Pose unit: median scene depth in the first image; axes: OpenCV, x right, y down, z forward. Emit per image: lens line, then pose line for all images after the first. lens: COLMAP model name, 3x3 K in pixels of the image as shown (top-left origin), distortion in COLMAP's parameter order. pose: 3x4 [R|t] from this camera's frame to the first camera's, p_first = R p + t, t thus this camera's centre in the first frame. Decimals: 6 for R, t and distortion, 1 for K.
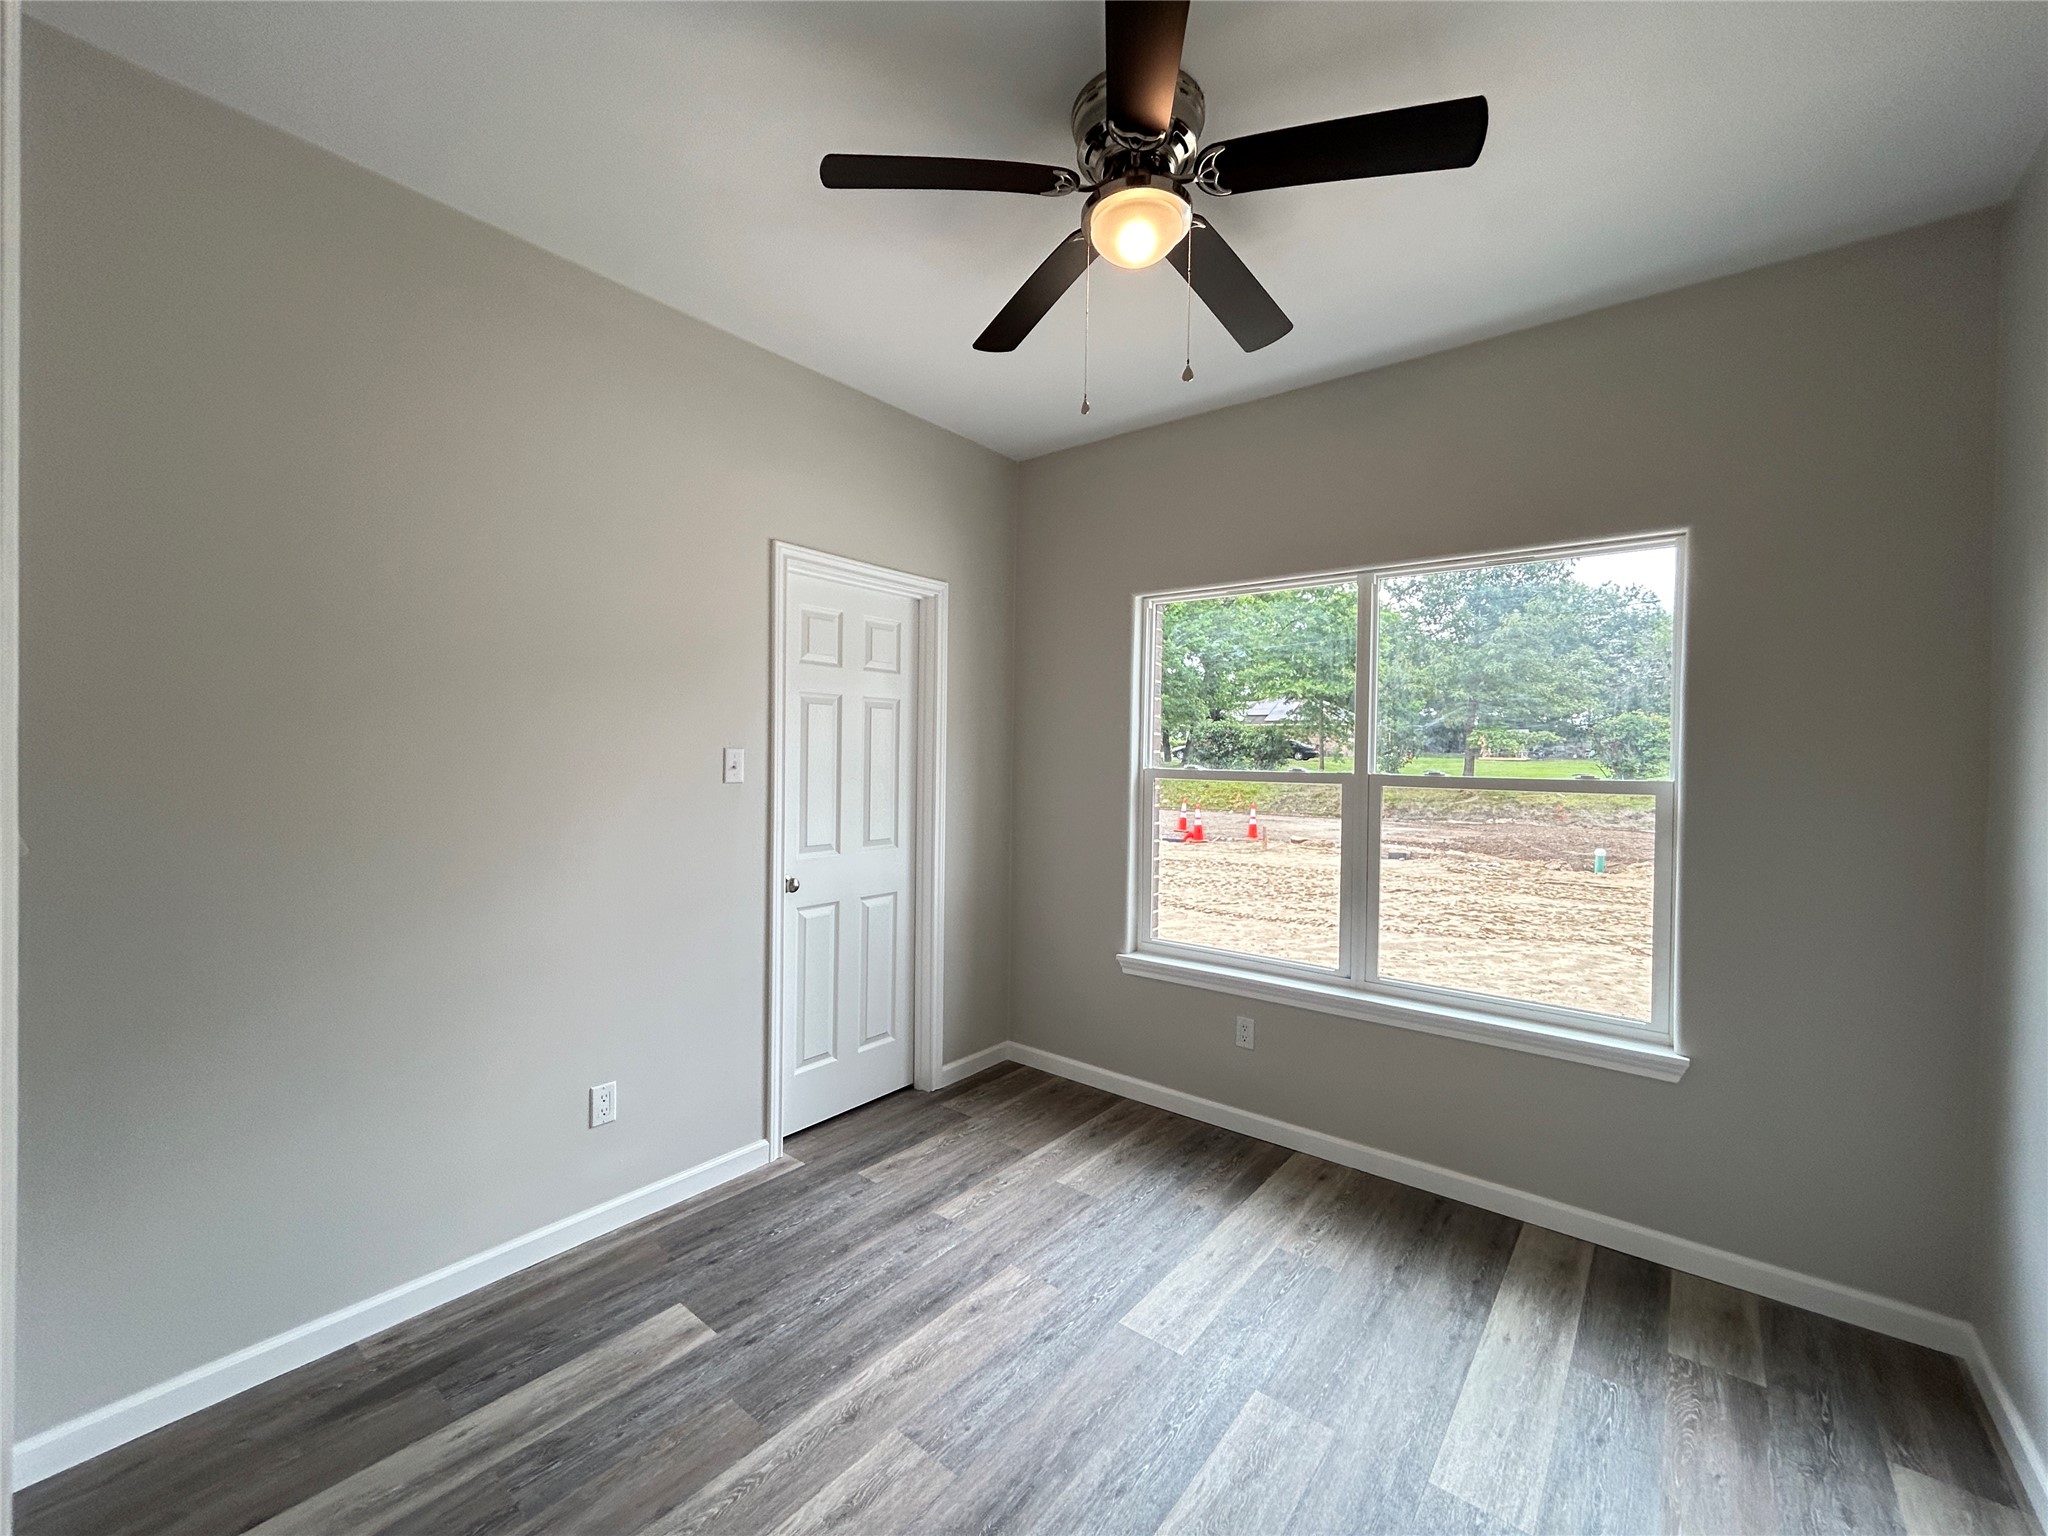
lens RADIAL K [[968.0, 0, 1024.0], [0, 968.0, 768.0], [0, 0, 1]] dist [0.213515, -0.000063]
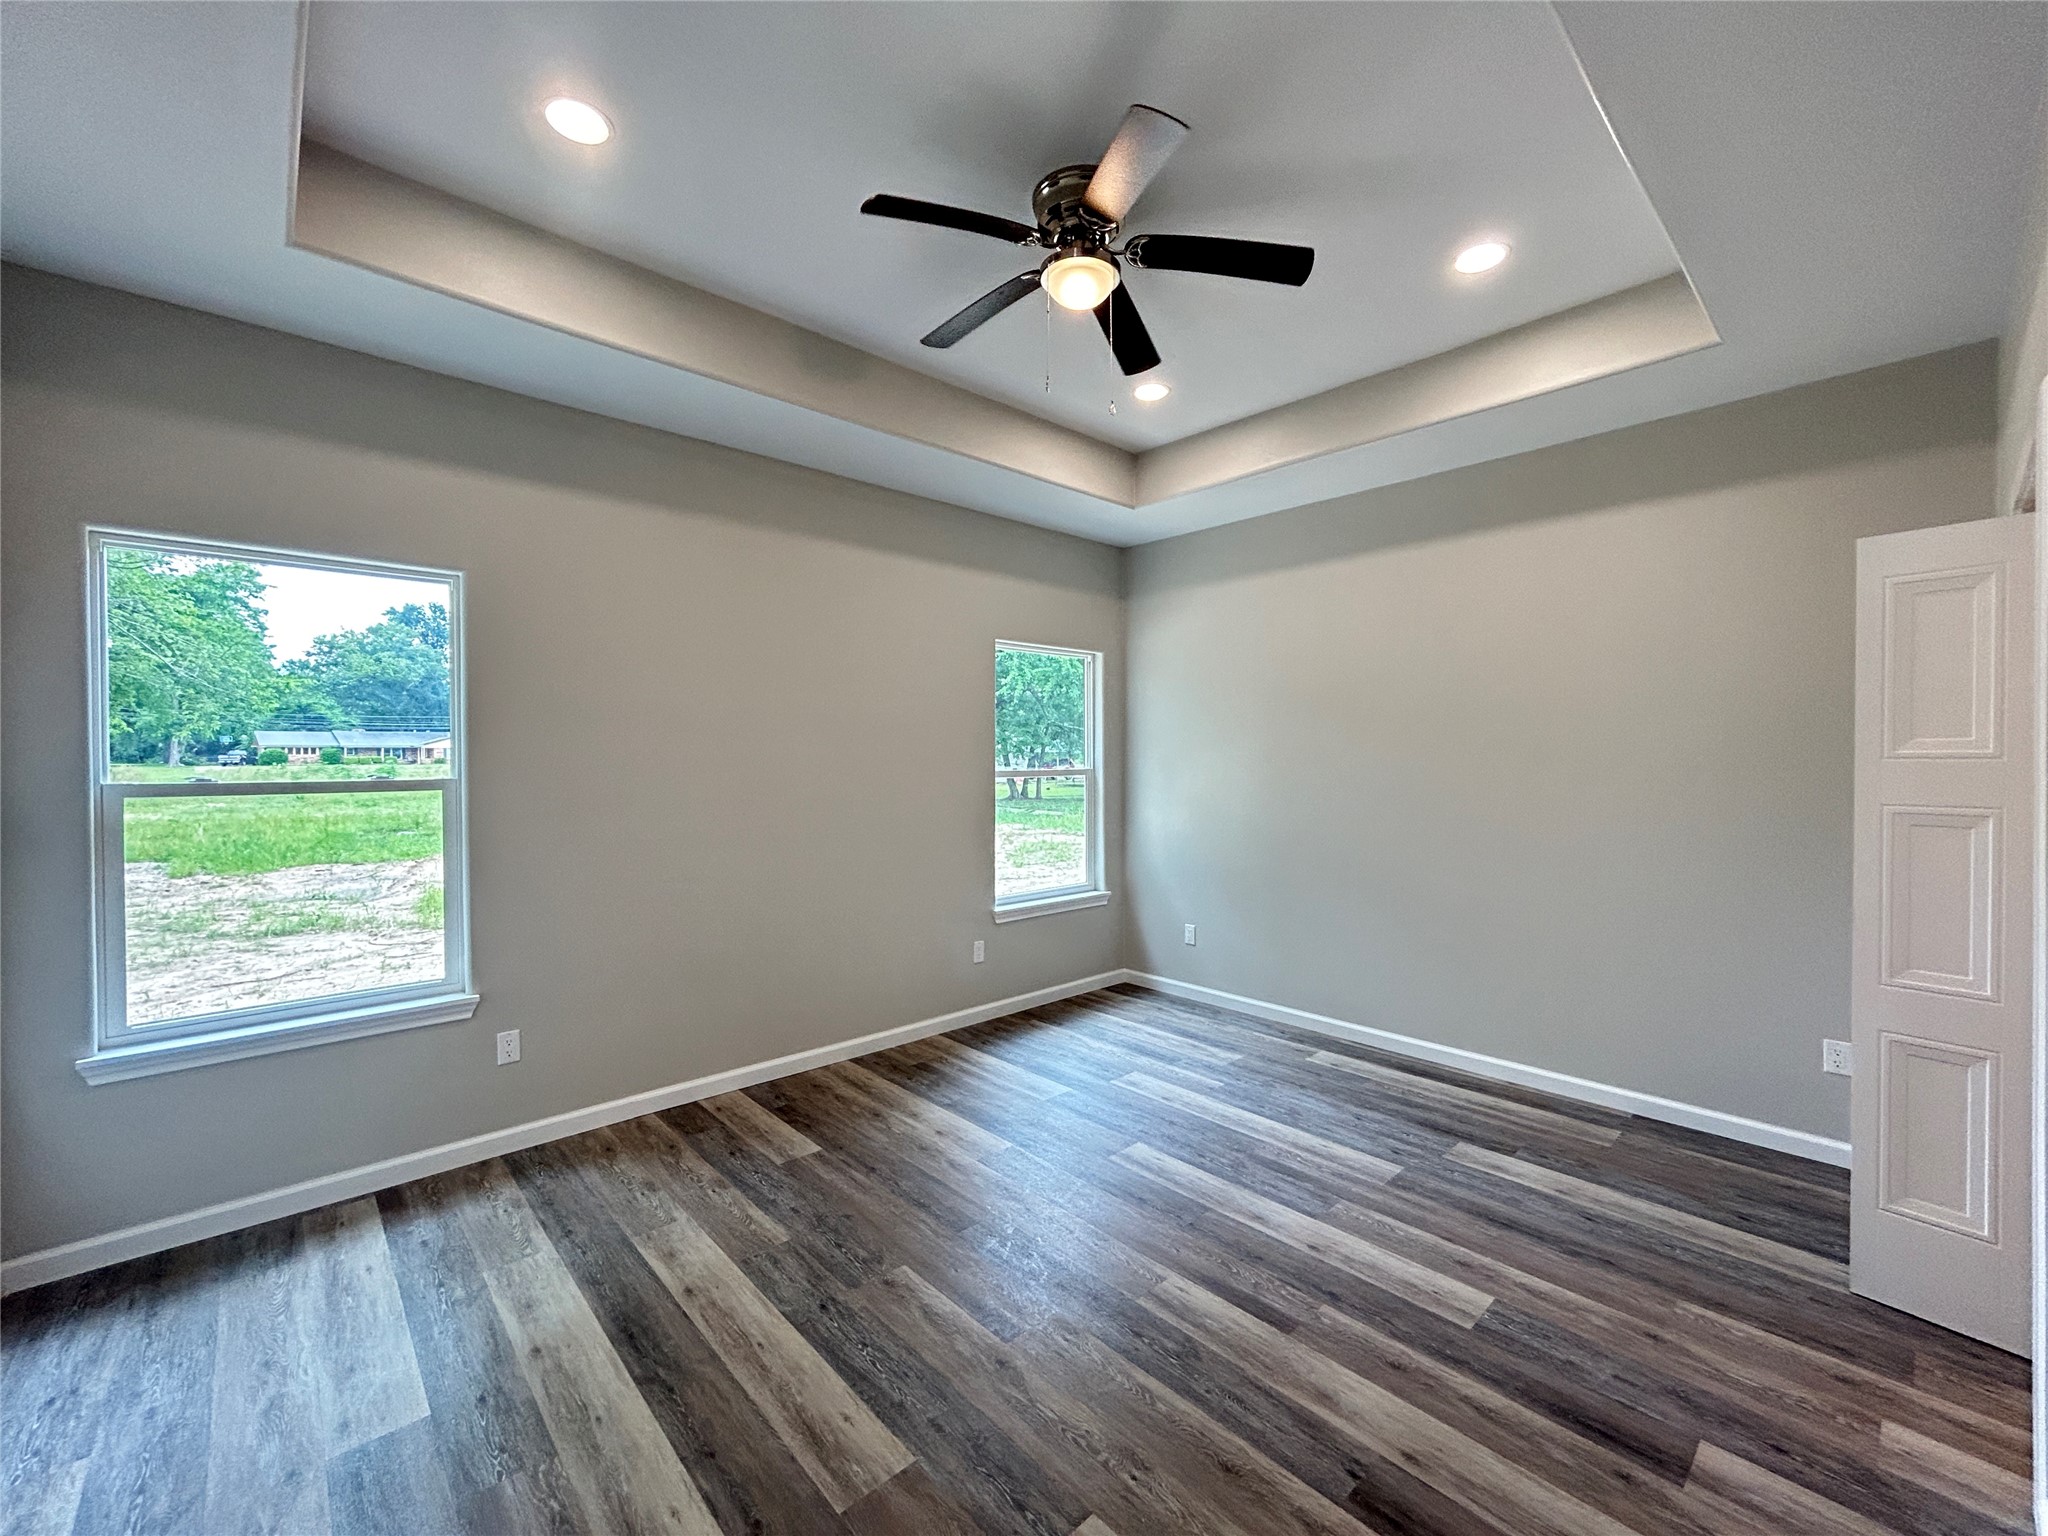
lens RADIAL K [[843.4, 0, 1024.0], [0, 843.4, 768.0], [0, 0, 1]] dist [-0.001724, -0.000303]
pose [[0.211105, -0.028896, 0.977036, -0.208111], [0.023342, 0.999427, 0.024514, -0.006407], [-0.977185, 0.017631, 0.211659, 0.147453]]
